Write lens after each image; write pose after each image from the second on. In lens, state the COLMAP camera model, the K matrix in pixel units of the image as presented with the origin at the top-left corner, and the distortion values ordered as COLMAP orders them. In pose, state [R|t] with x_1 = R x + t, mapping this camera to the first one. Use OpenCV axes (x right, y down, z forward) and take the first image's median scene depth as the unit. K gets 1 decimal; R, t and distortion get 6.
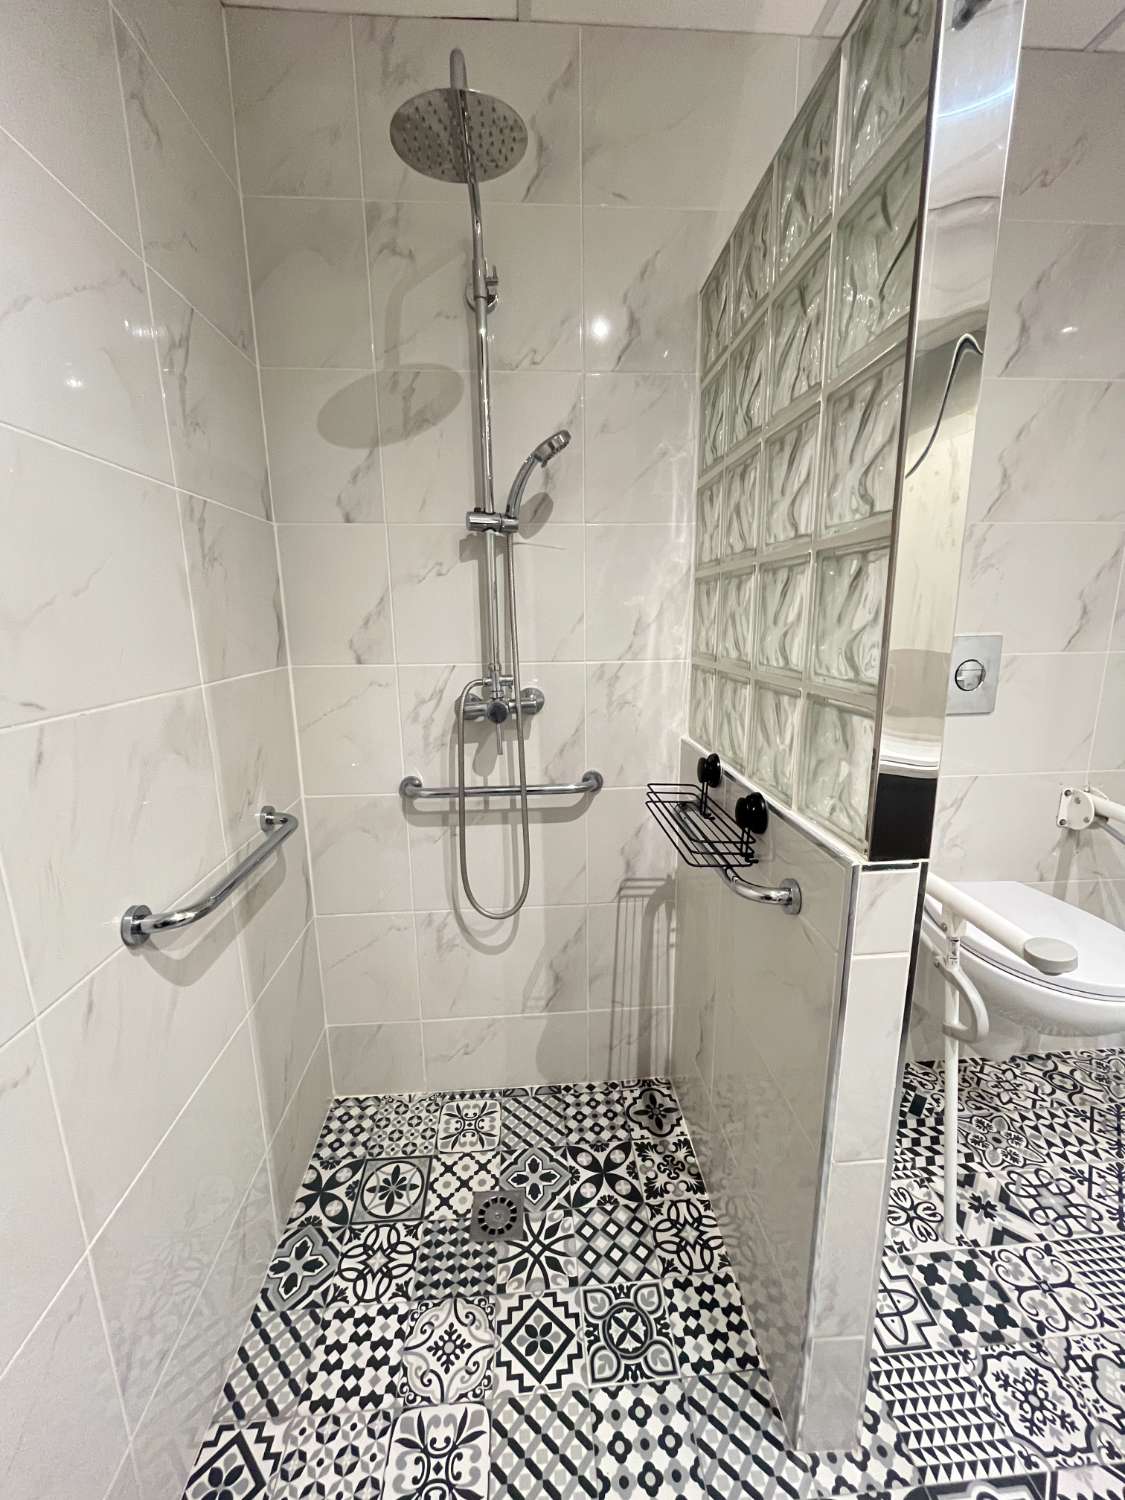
lens RADIAL K [[611.4, 0, 559.7], [0, 611.4, 748.4], [0, 0, 1]] dist [-0.003355, -0.000467]
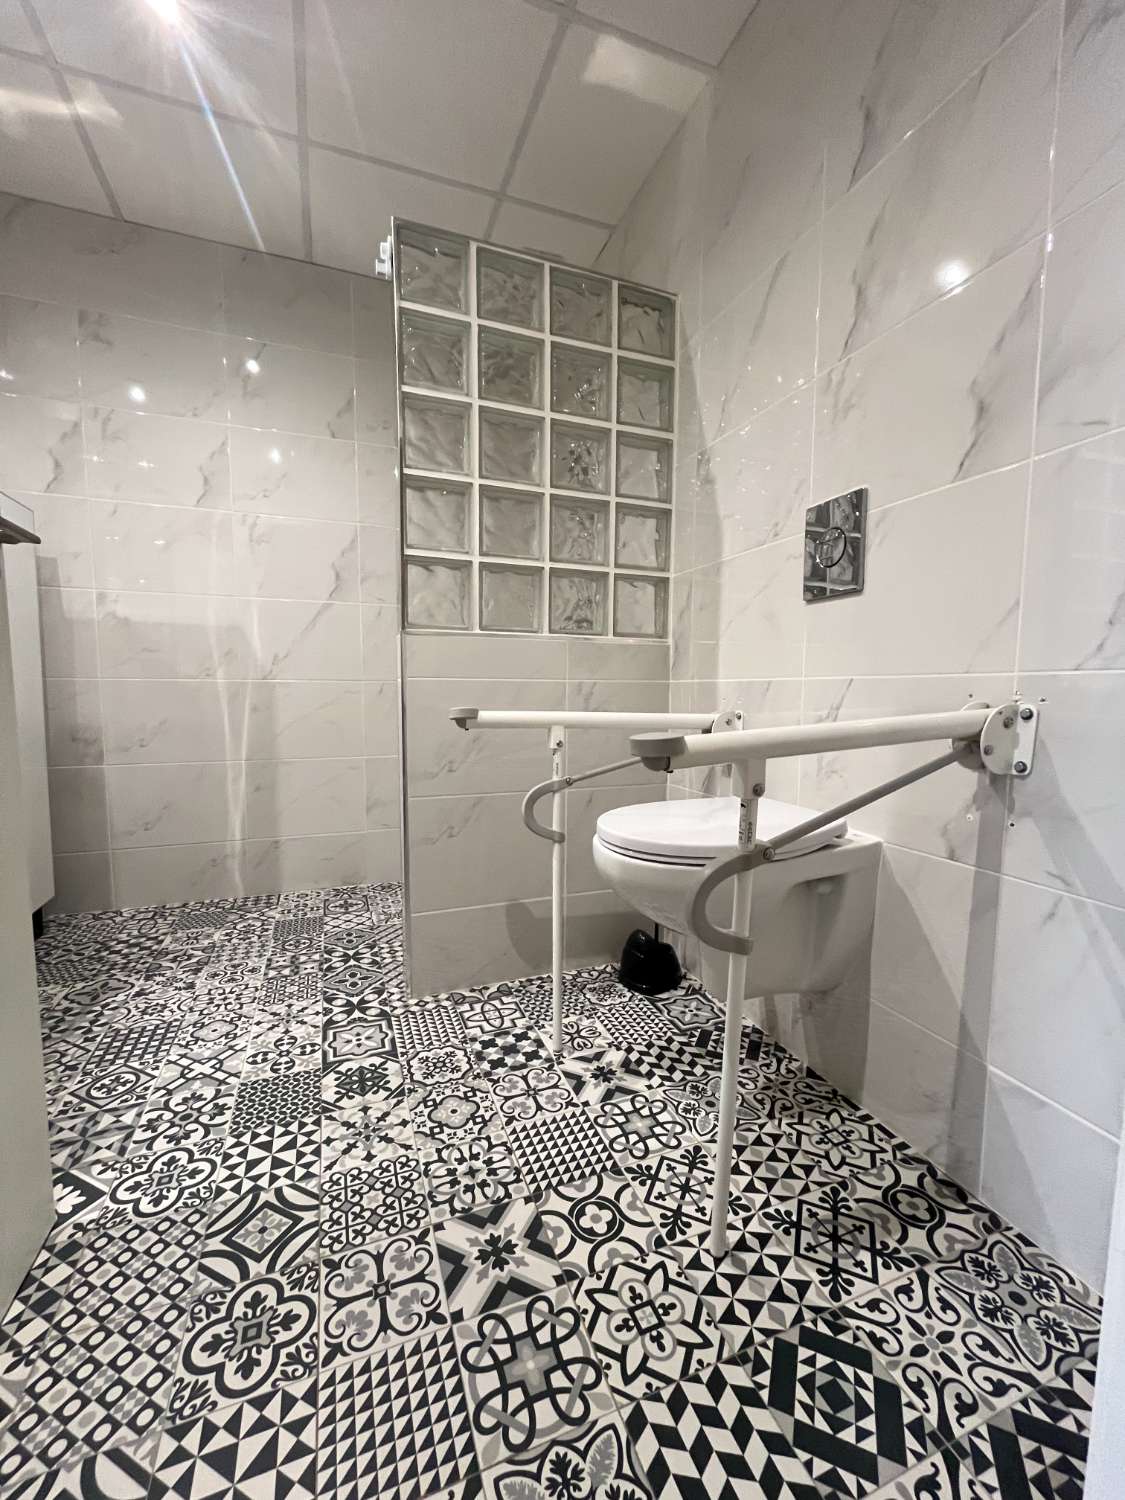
lens RADIAL K [[611.4, 0, 559.8], [0, 611.4, 748.9], [0, 0, 1]] dist [-0.003355, -0.000467]
pose [[0.287495, 0.107258, -0.951757, 1.616939], [-0.212985, 0.975988, 0.045653, 0.214092], [0.933801, 0.189585, 0.303436, 0.551244]]
